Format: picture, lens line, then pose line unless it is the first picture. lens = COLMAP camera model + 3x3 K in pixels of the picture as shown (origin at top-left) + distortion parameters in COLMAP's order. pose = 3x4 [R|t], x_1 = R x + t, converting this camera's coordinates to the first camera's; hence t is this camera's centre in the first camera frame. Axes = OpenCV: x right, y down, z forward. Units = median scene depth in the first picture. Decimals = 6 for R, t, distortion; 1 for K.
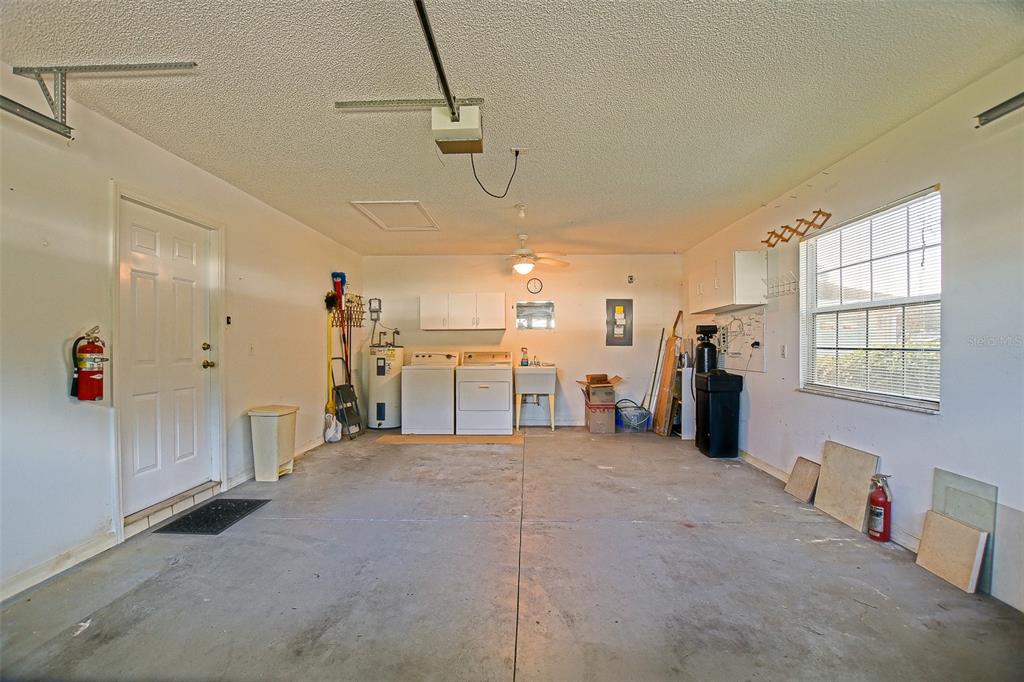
lens RADIAL K [[454.4, 0, 512.1], [0, 454.4, 345.3], [0, 0, 1]] dist [-0.023973, 0.000163]
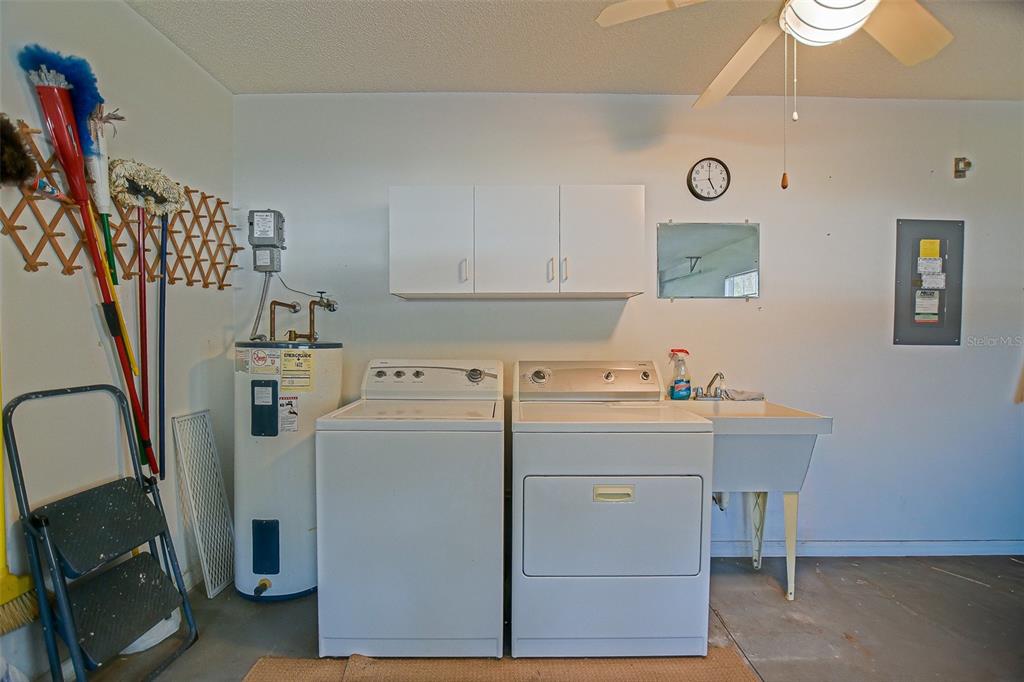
lens RADIAL K [[454.4, 0, 513.4], [0, 454.4, 339.3], [0, 0, 1]] dist [-0.023973, 0.000163]
pose [[0.999281, 0.005295, 0.037533, -0.122343], [-0.005805, 0.999892, 0.013504, -0.006473], [-0.037457, -0.013712, 0.999204, 0.656699]]
